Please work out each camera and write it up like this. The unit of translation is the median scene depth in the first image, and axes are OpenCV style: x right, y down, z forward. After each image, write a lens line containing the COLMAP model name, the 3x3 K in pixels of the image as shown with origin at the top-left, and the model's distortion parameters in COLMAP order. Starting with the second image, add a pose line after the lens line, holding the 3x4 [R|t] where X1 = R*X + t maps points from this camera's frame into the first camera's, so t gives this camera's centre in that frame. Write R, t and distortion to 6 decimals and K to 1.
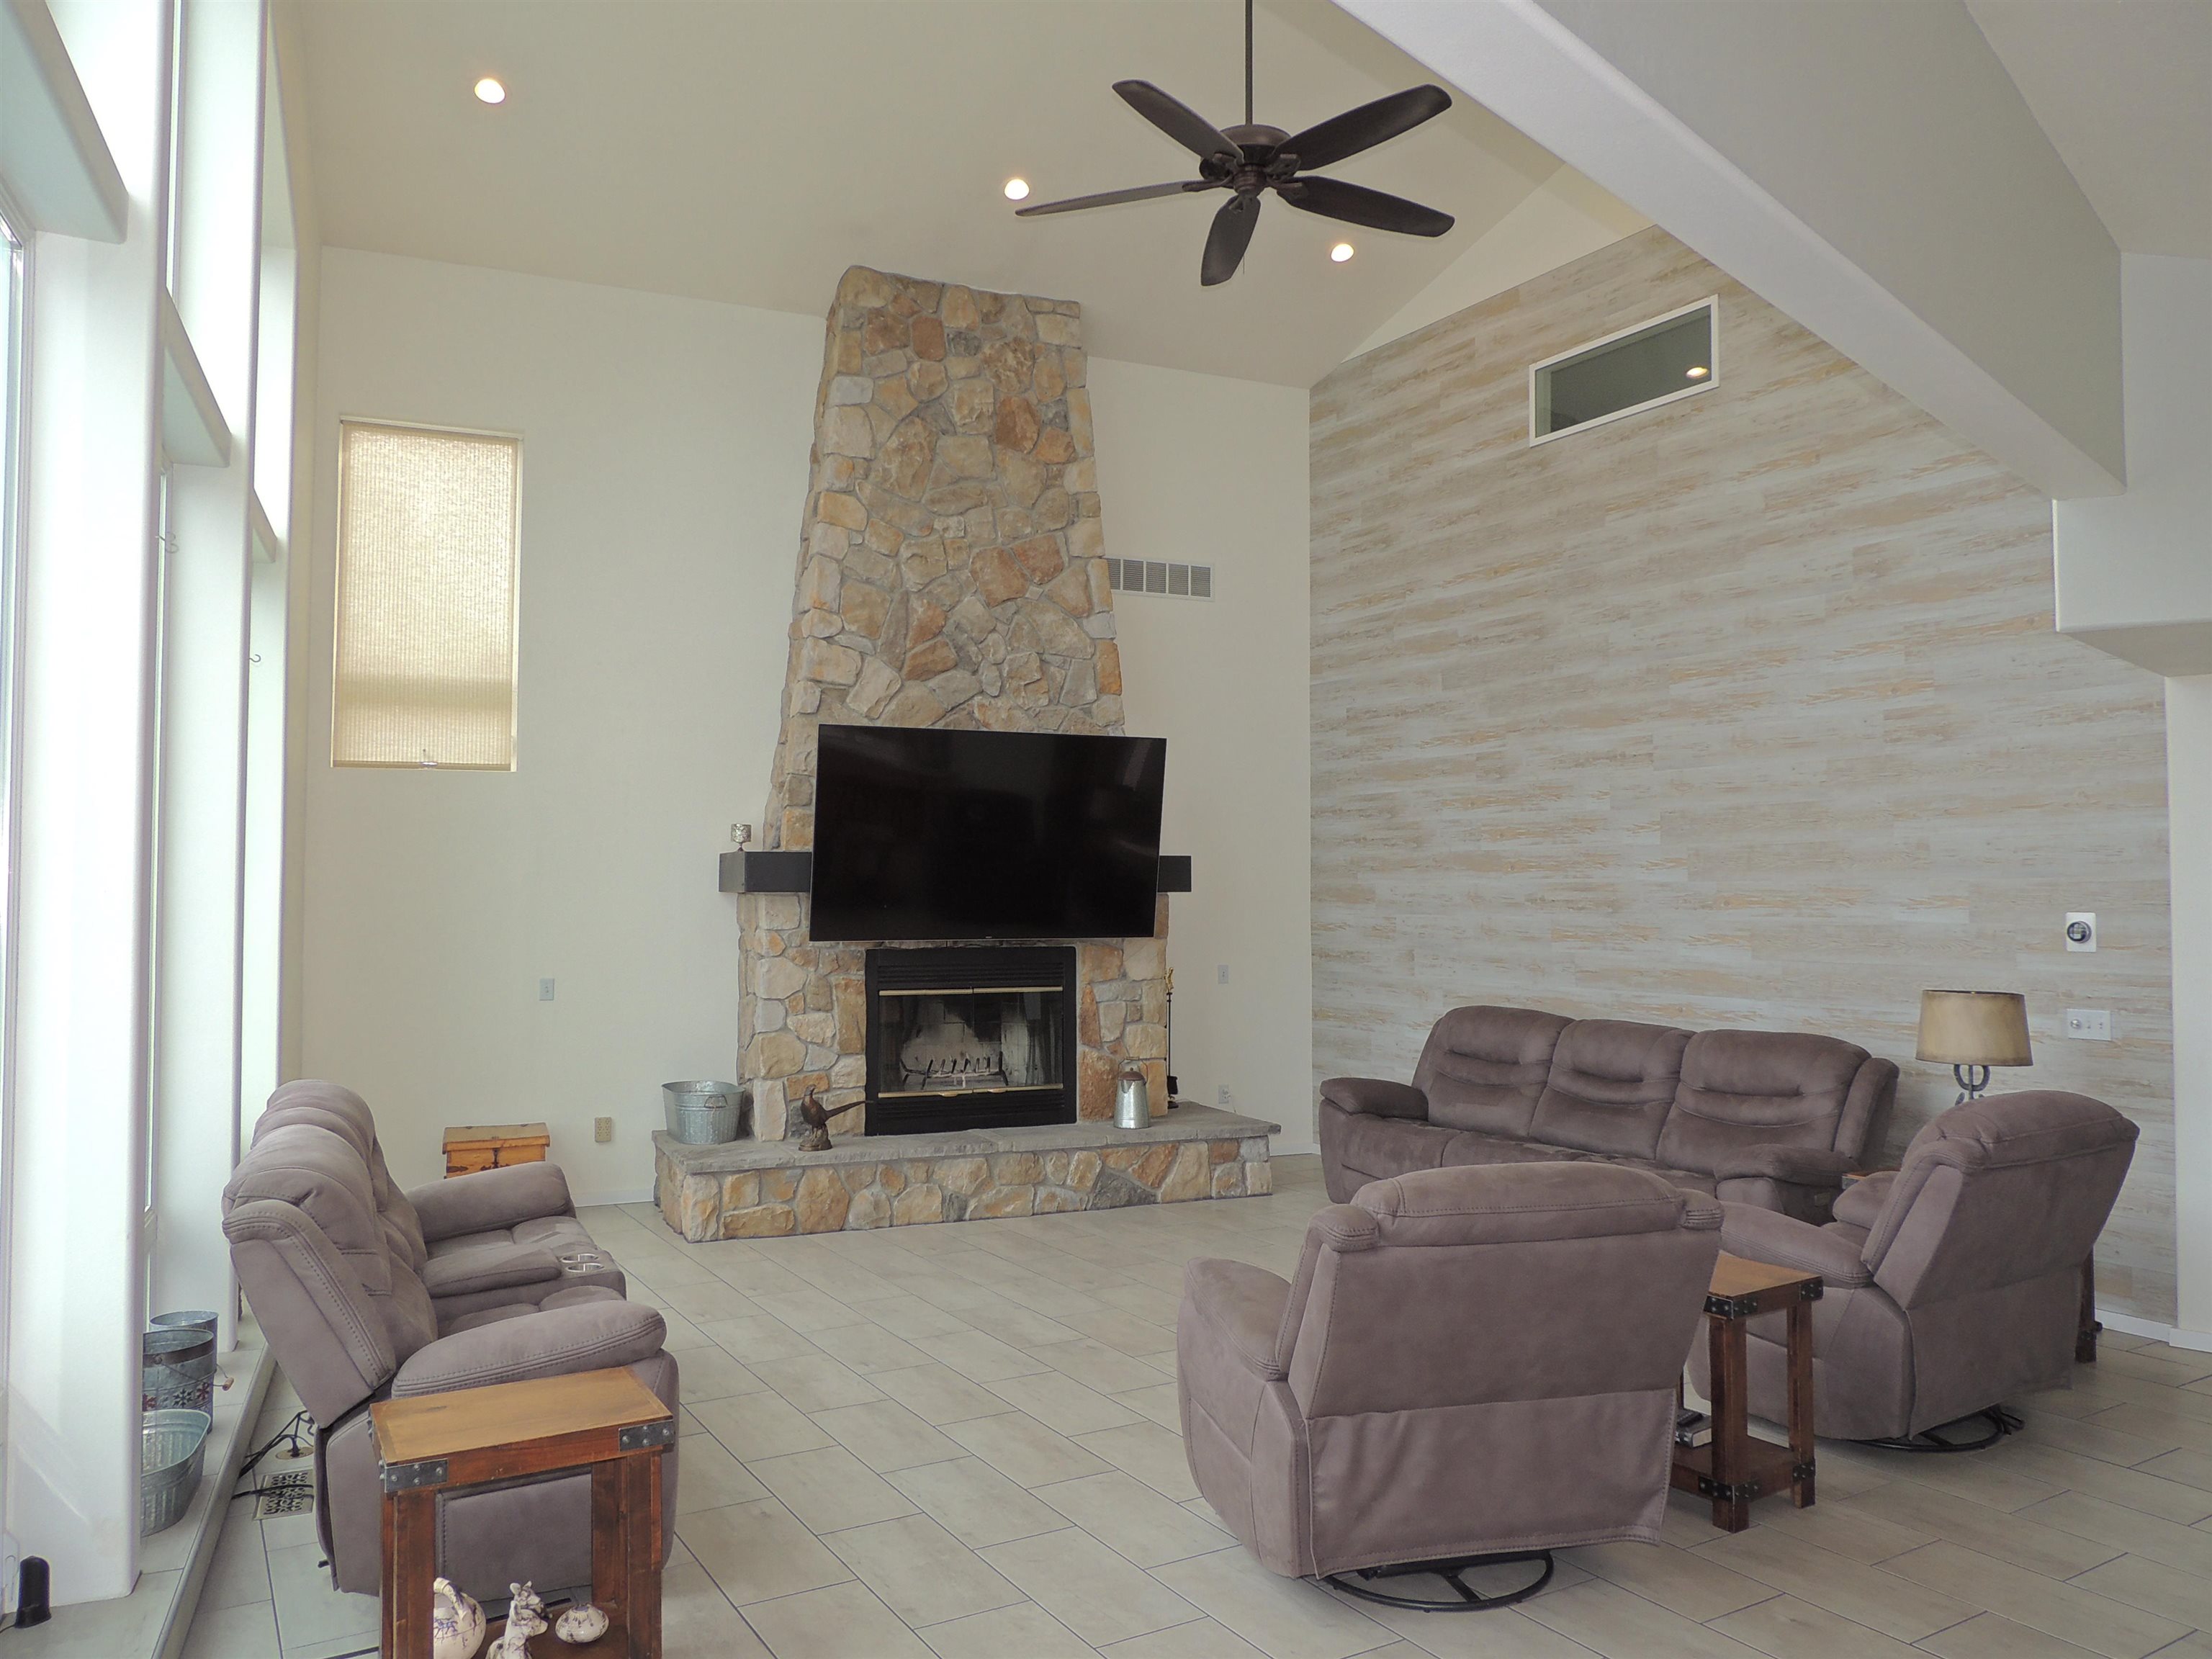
lens RADIAL K [[1596.2, 0, 1116.6], [0, 1596.2, 829.5], [0, 0, 1]] dist [-0.032026, 0.038099]
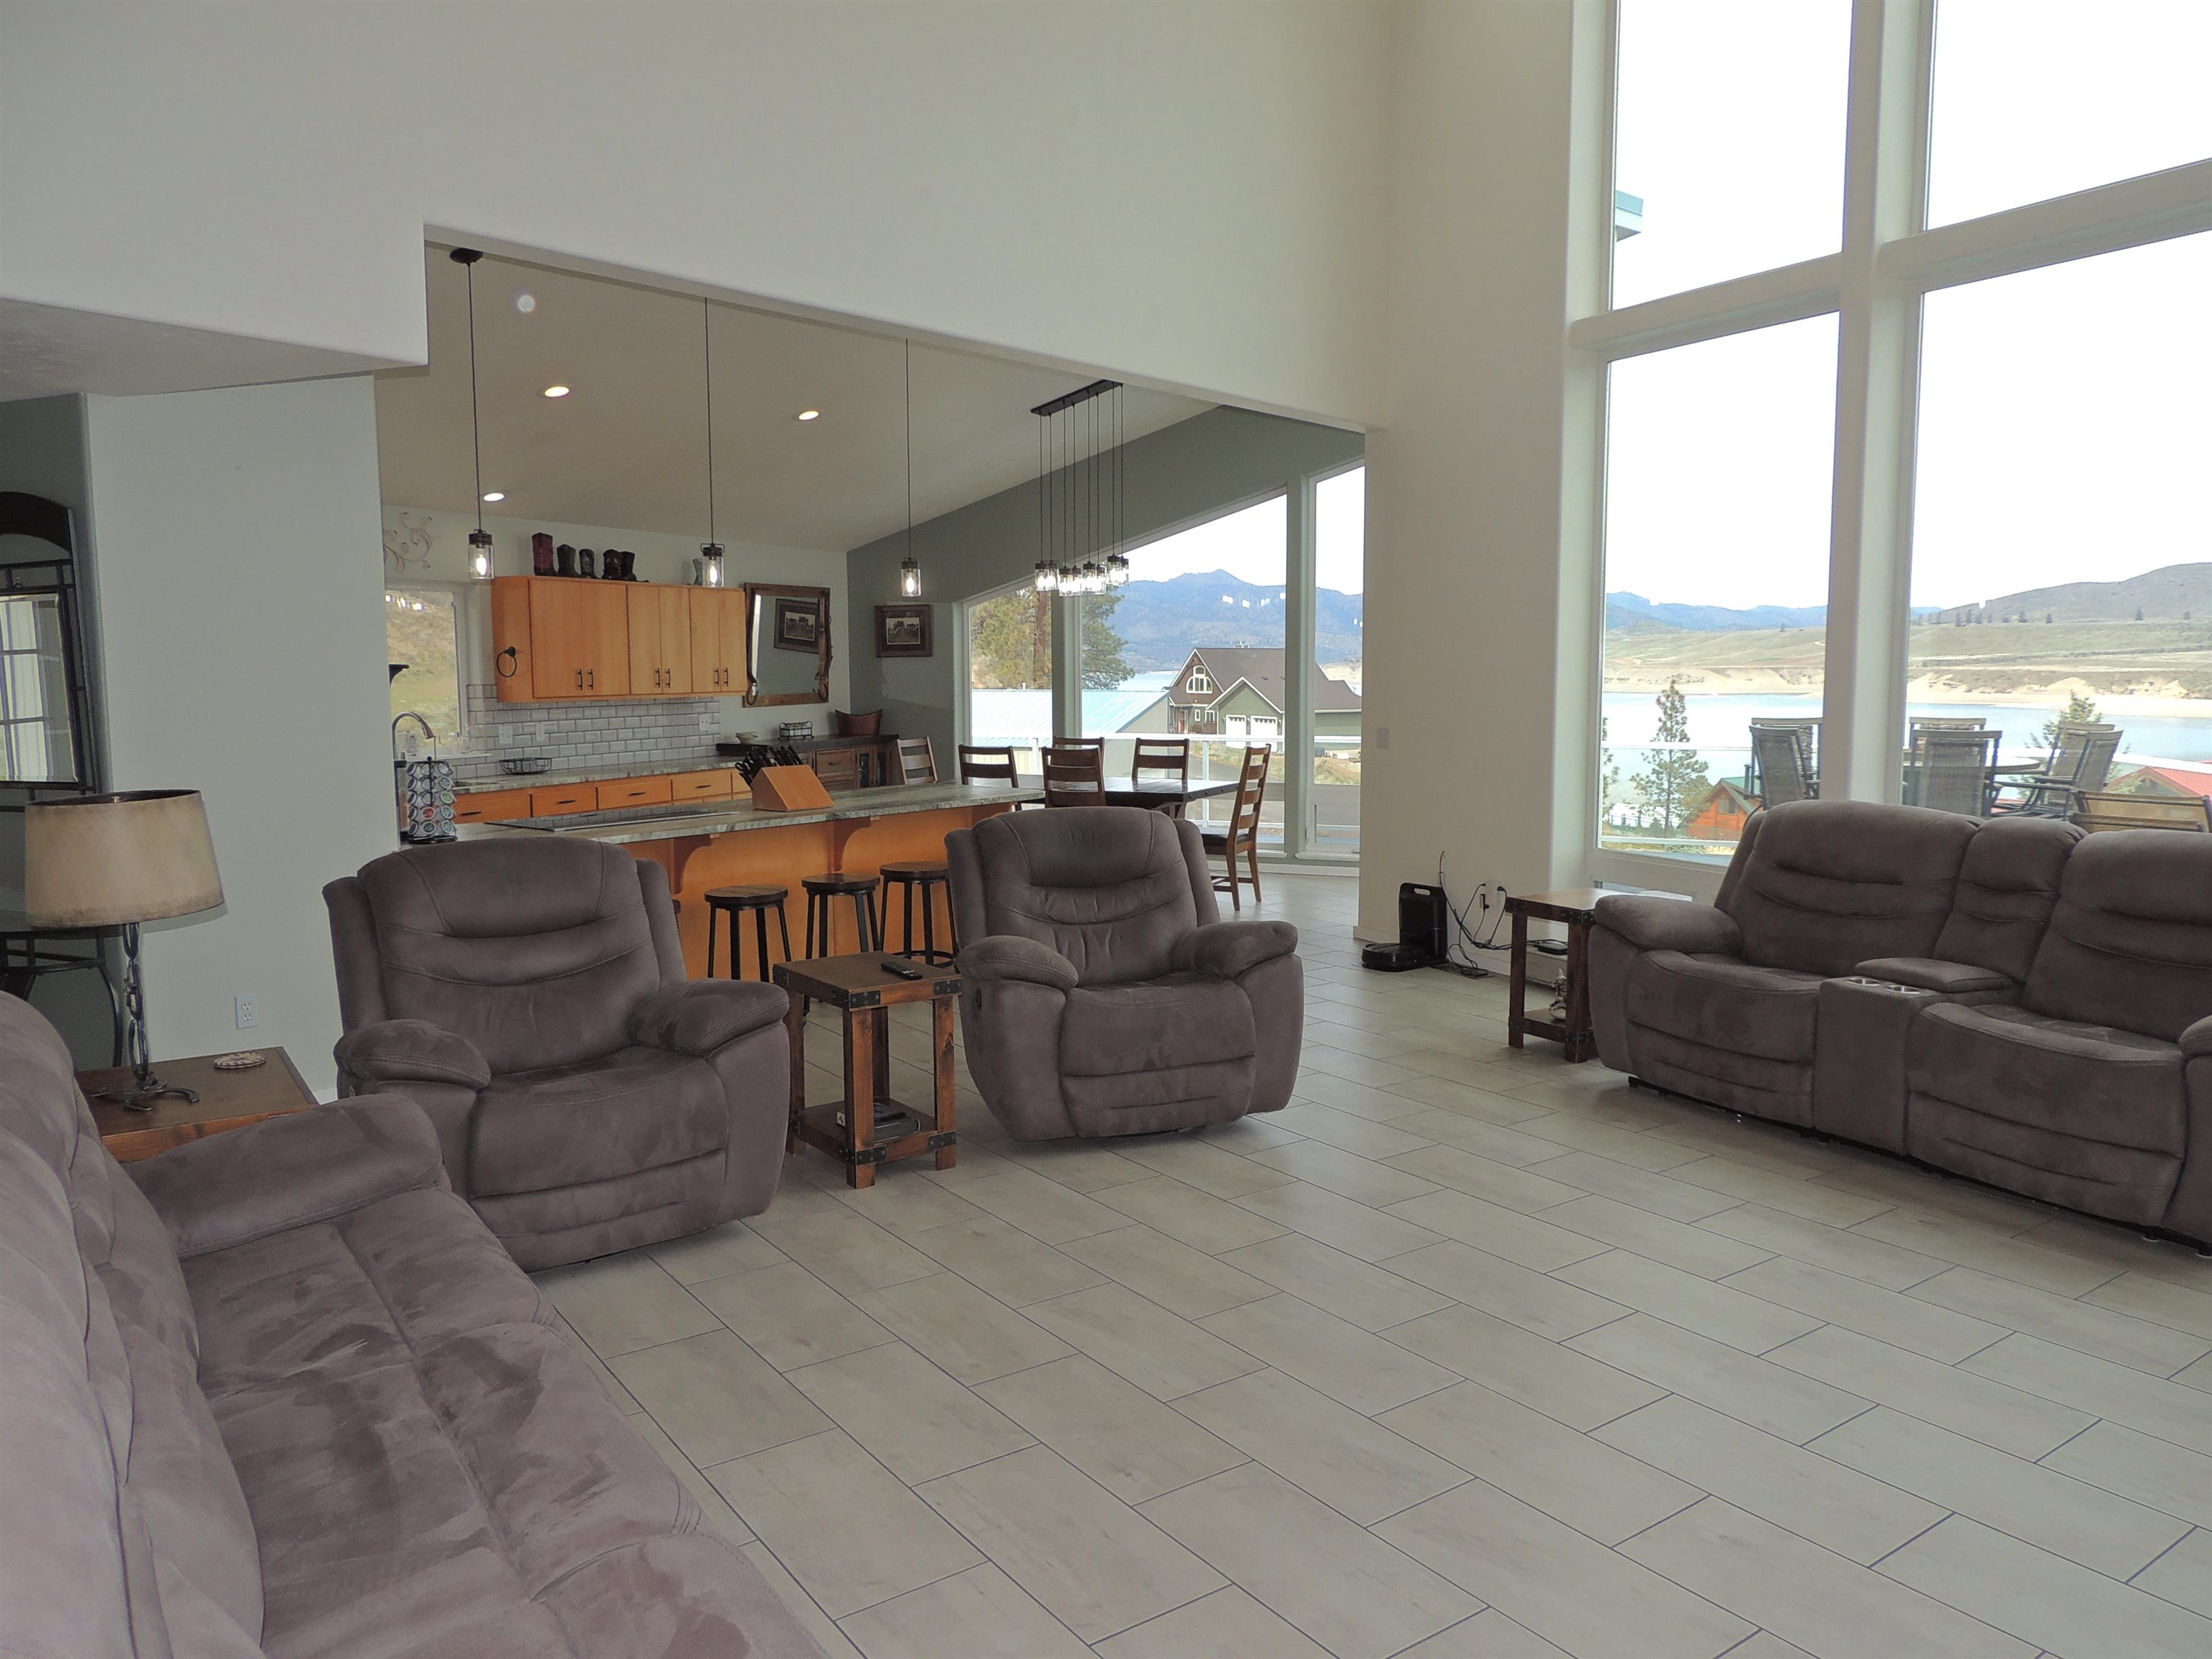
lens RADIAL K [[1596.2, 0, 1116.6], [0, 1596.2, 829.5], [0, 0, 1]] dist [-0.032026, 0.038099]
pose [[-0.996714, 0.012492, -0.080038, 0.180240], [0.006897, 0.997537, 0.069805, 0.064239], [0.080712, 0.069023, -0.994345, 1.403458]]
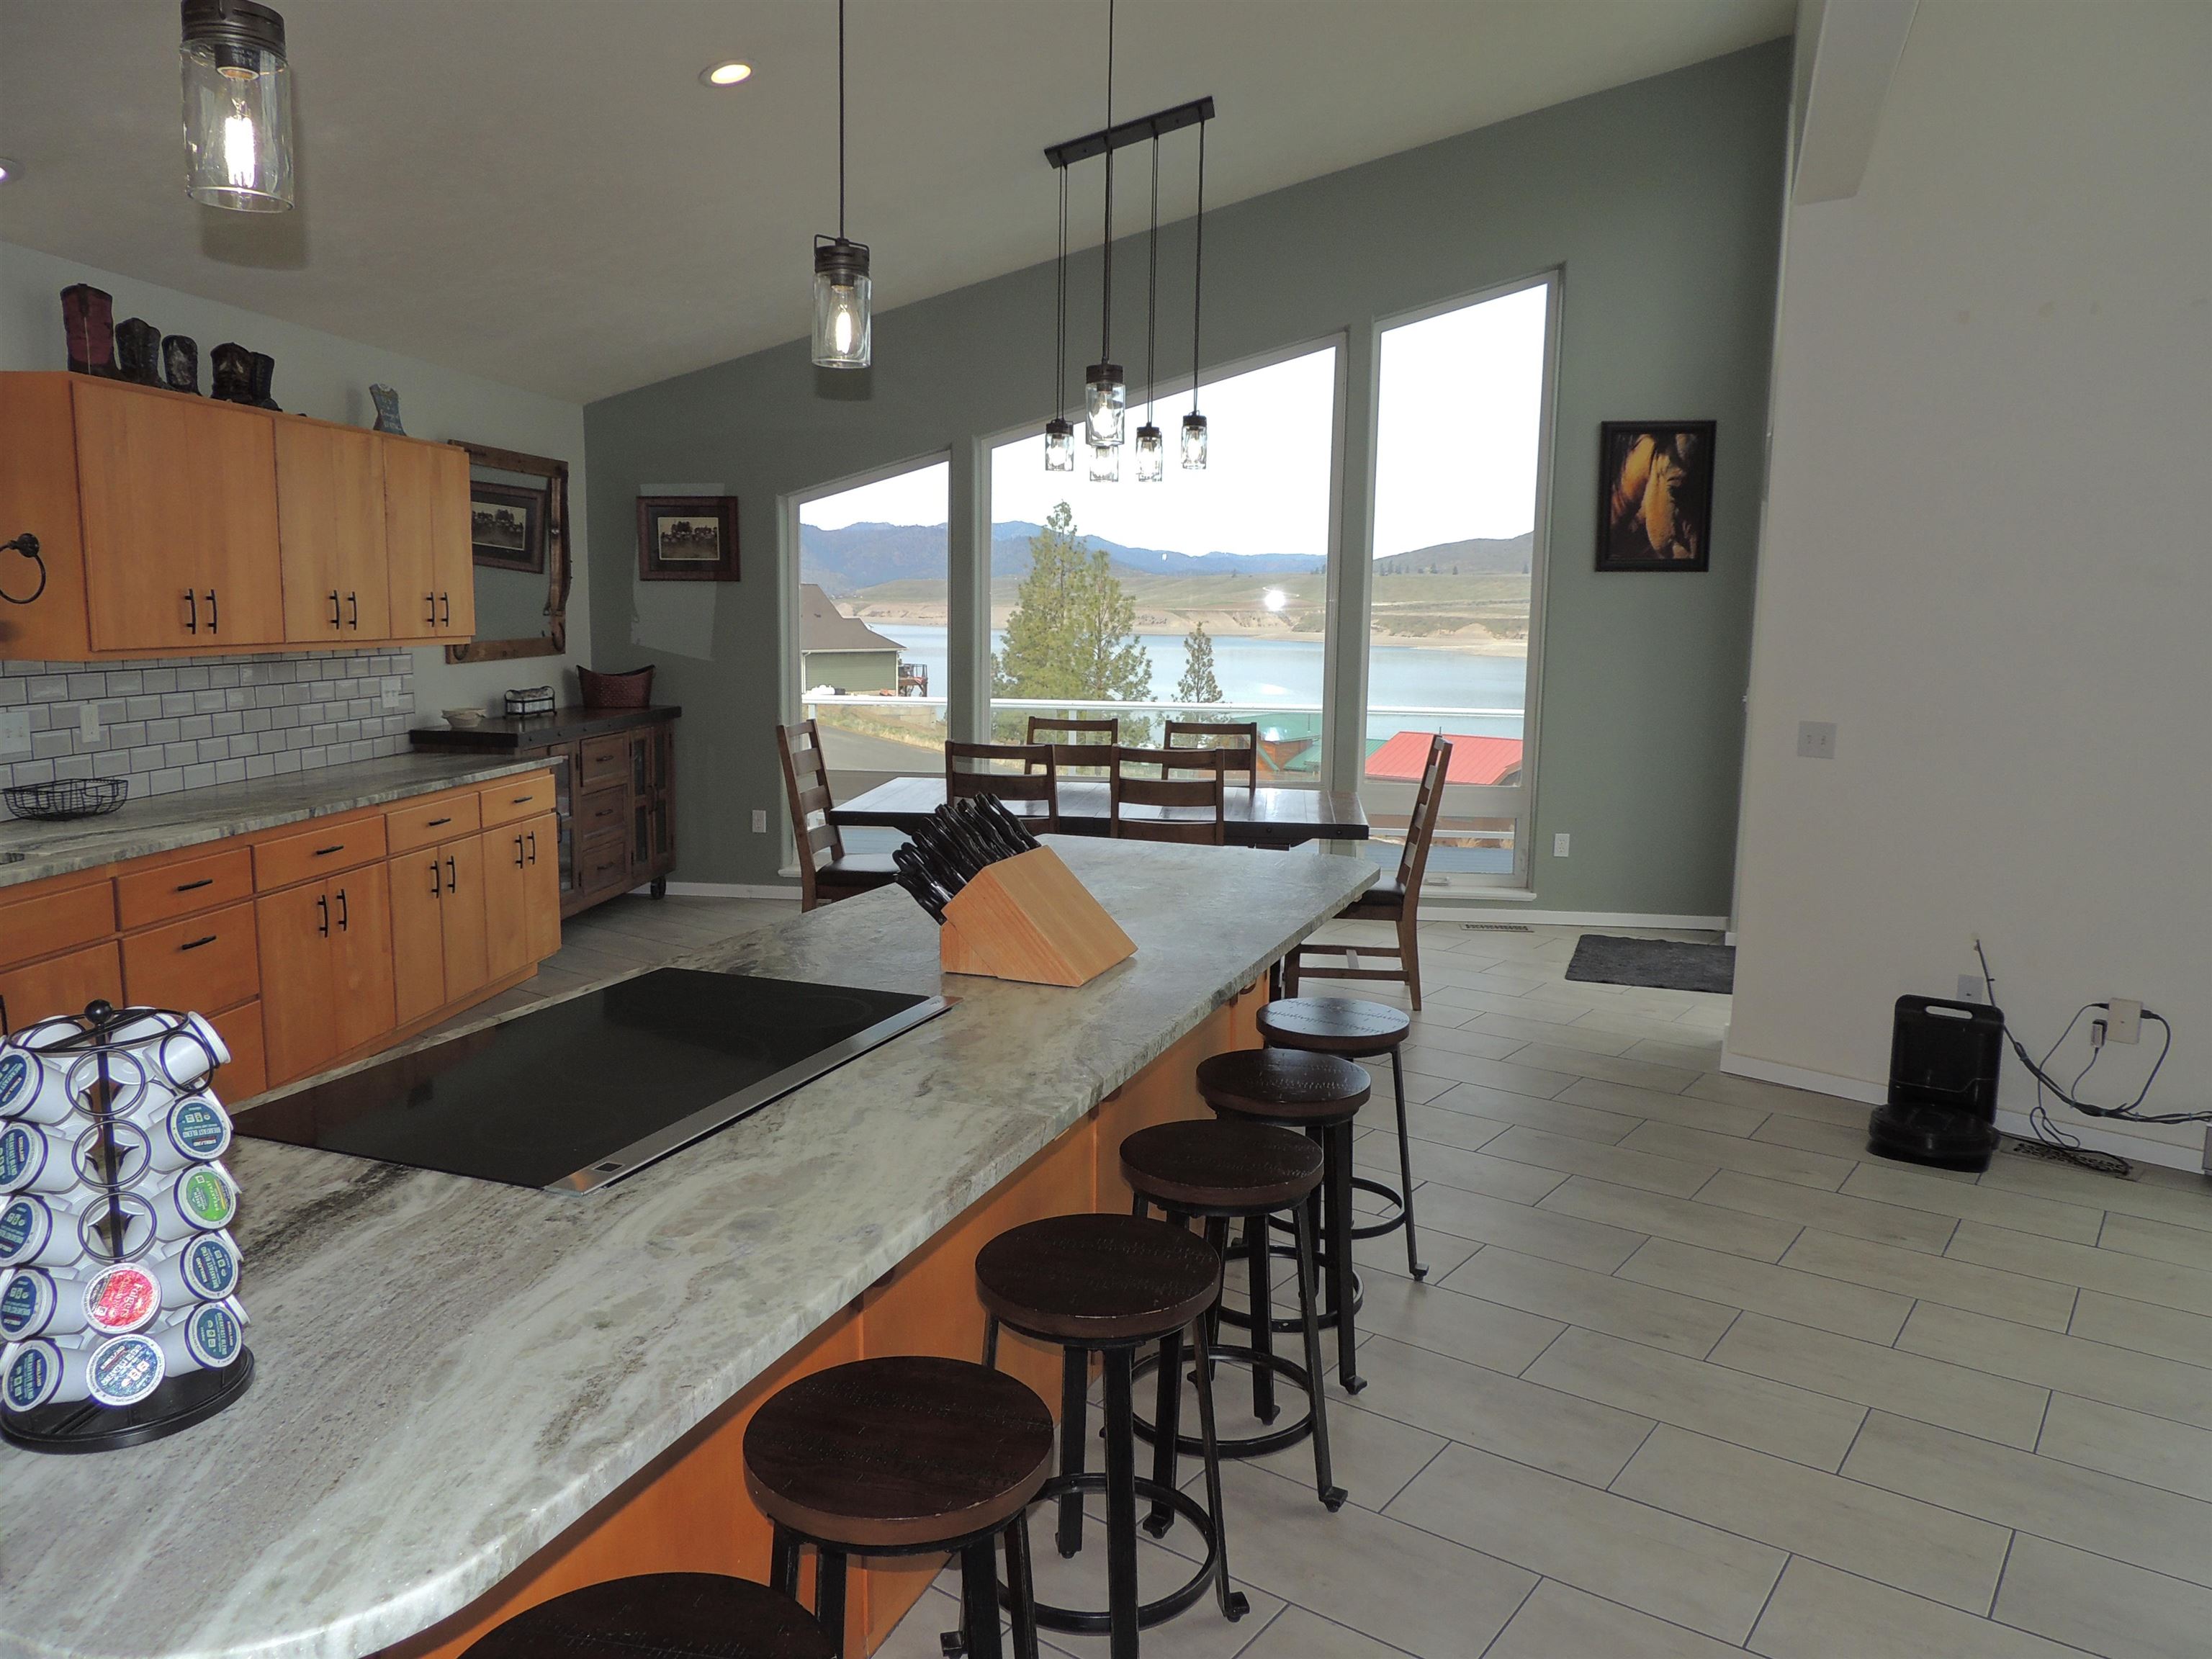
lens RADIAL K [[1596.2, 0, 1116.6], [0, 1596.2, 829.5], [0, 0, 1]] dist [-0.032026, 0.038099]
pose [[-0.919782, 0.041720, -0.390206, 0.457474], [-0.001397, 0.993978, 0.109567, 0.043027], [0.392427, 0.101323, -0.914185, 0.686461]]
